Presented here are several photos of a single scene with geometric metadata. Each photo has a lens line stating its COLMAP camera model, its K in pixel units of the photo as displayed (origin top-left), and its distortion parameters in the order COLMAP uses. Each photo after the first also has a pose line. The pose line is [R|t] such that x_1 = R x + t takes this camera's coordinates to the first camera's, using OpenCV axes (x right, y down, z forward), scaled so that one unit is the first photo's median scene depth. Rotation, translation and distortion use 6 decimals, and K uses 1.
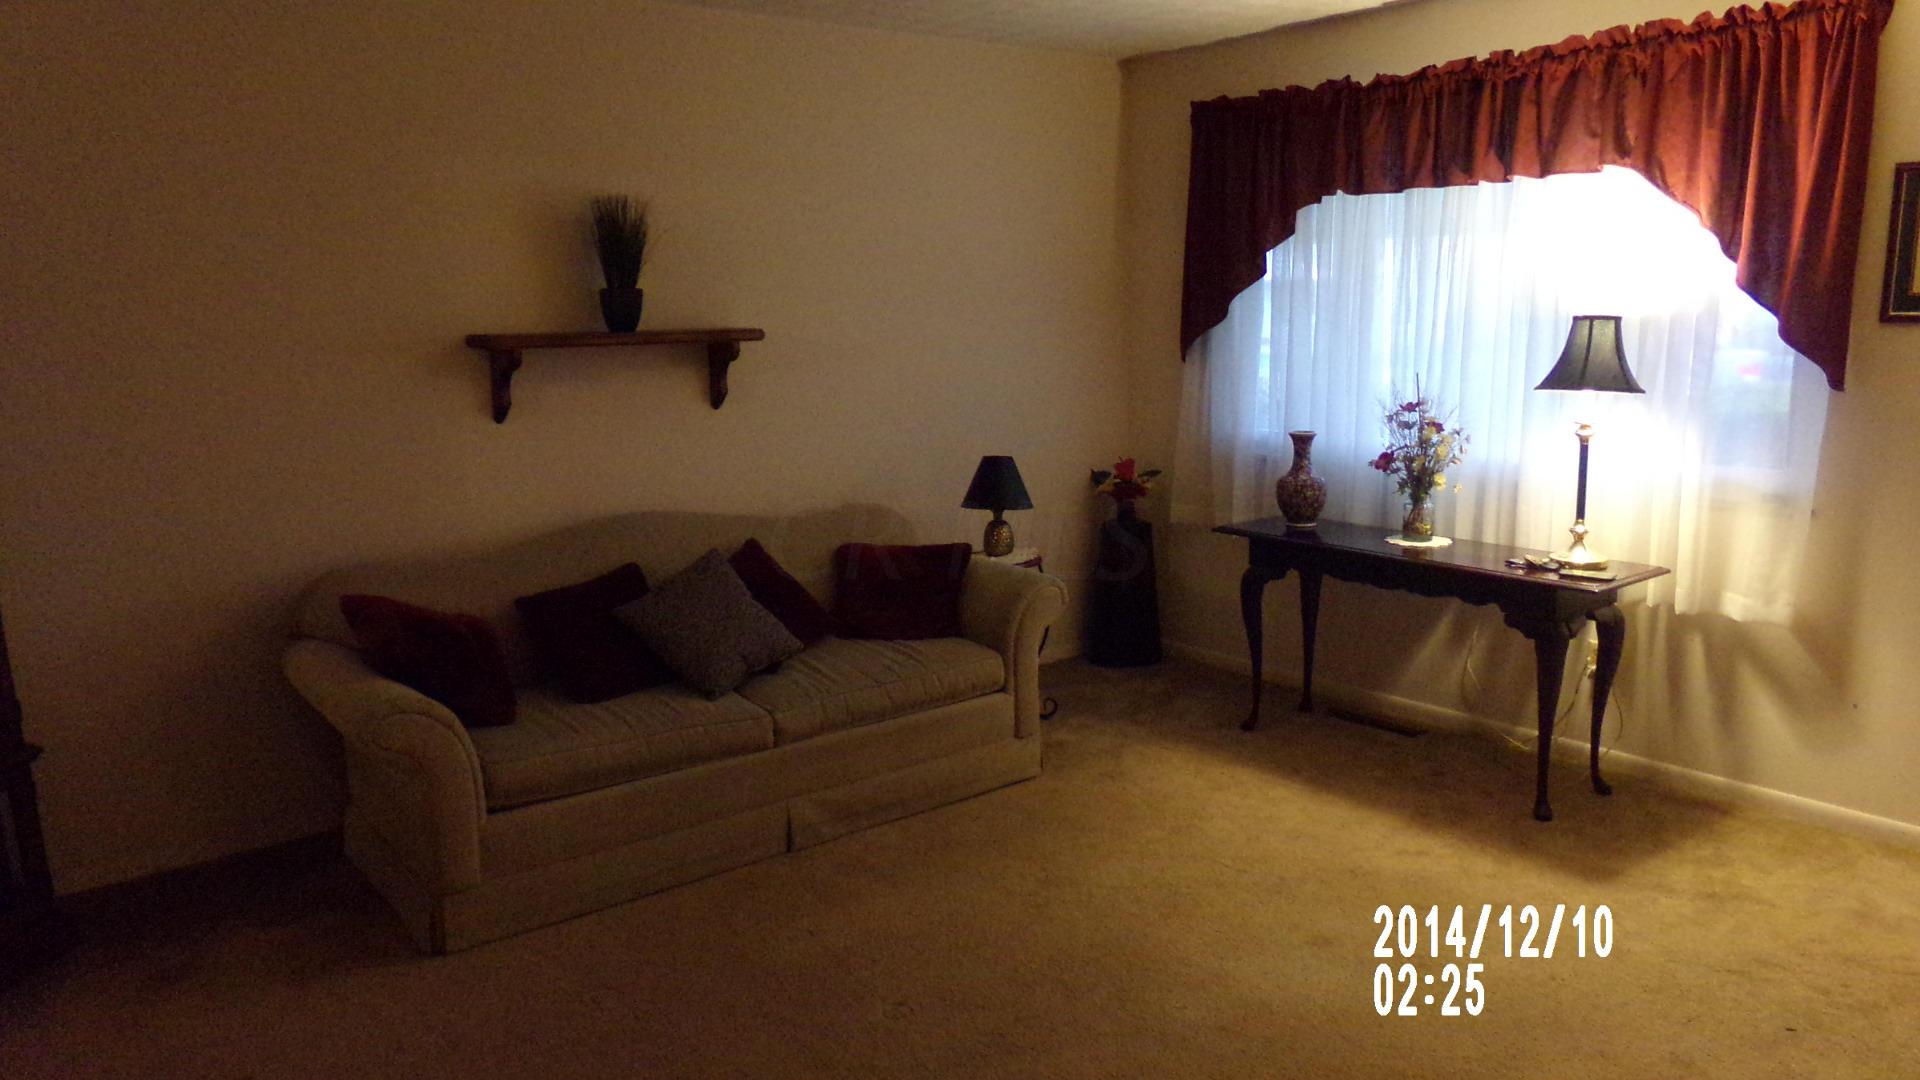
lens RADIAL K [[1296.5, 0, 960.0], [0, 1296.5, 540.0], [0, 0, 1]] dist [-0.056985, 0.111989]
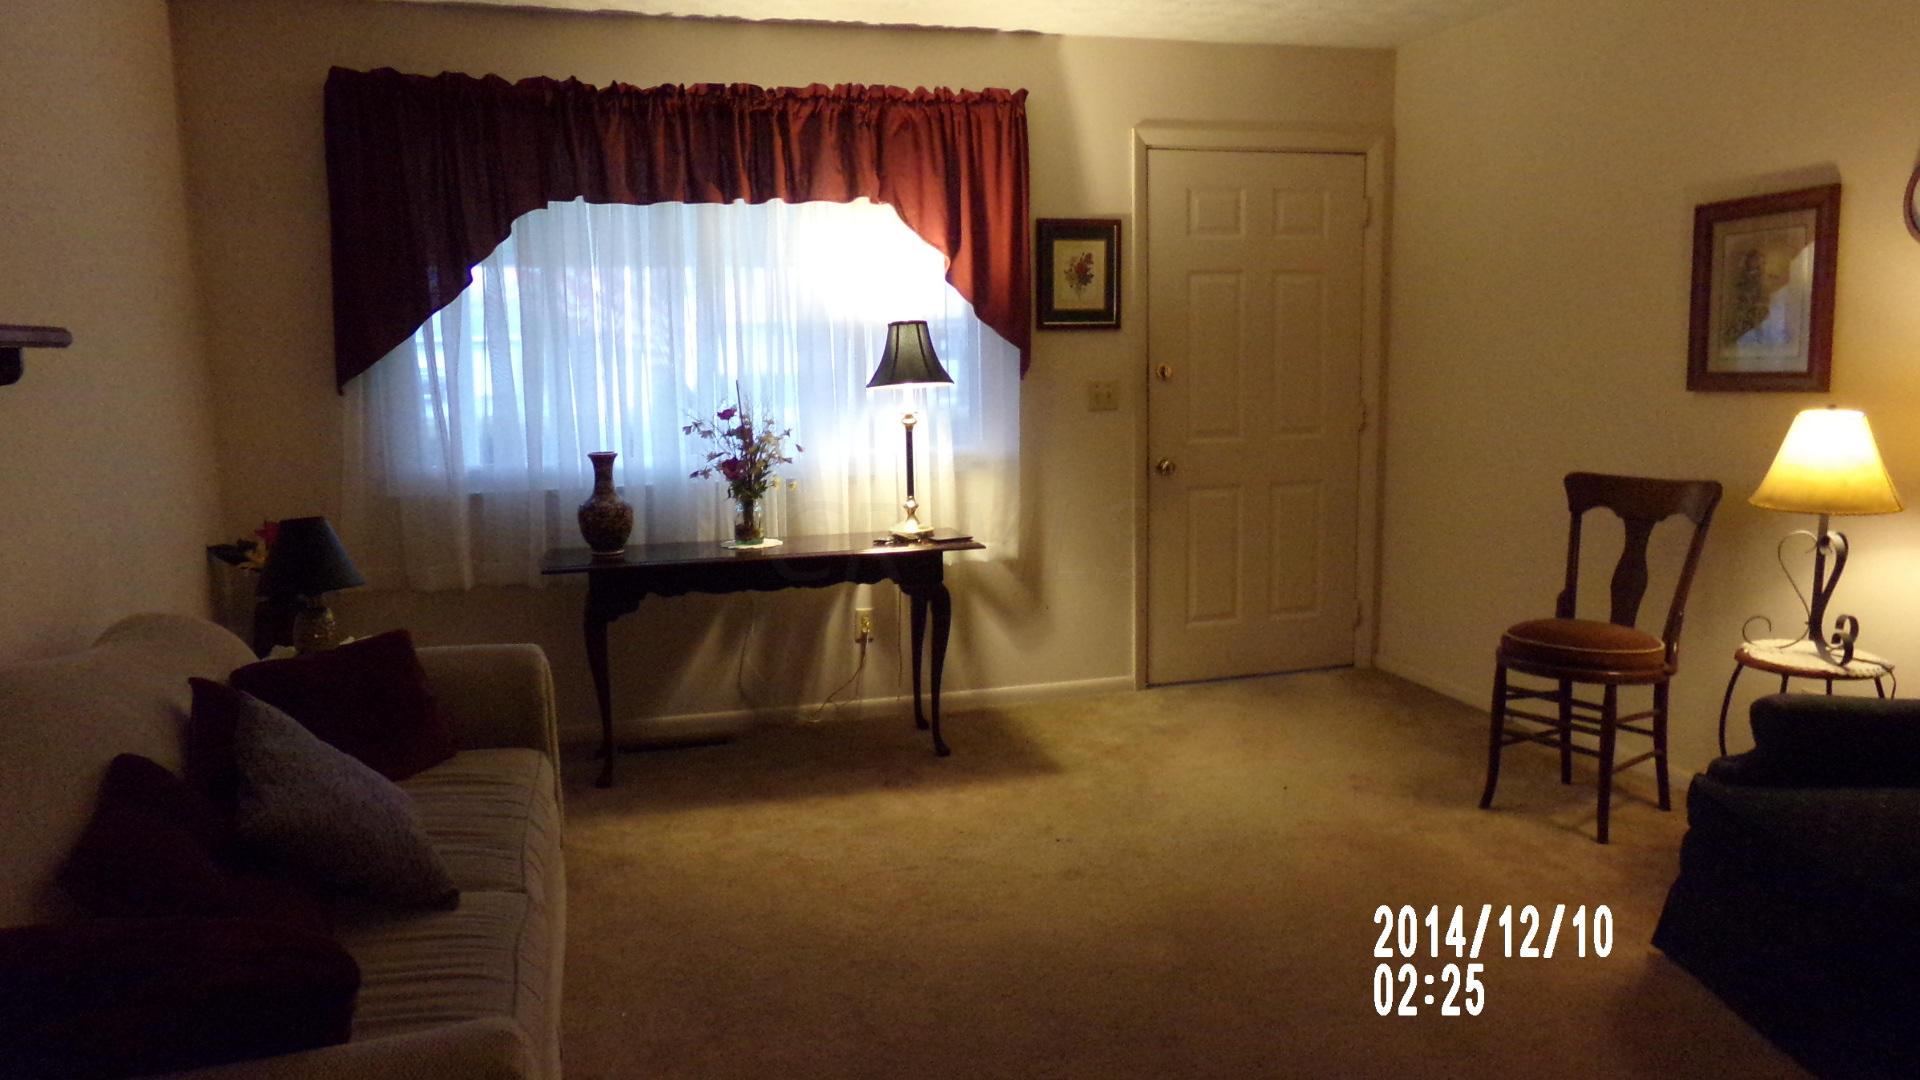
lens RADIAL K [[1337.8, 0, 960.6], [0, 1337.8, 523.8], [0, 0, 1]] dist [-0.158560, 0.387112]
pose [[0.408768, -0.118113, 0.904963, -0.540456], [0.173185, 0.983612, 0.050151, -0.040167], [-0.896056, 0.136226, 0.422524, 0.414401]]
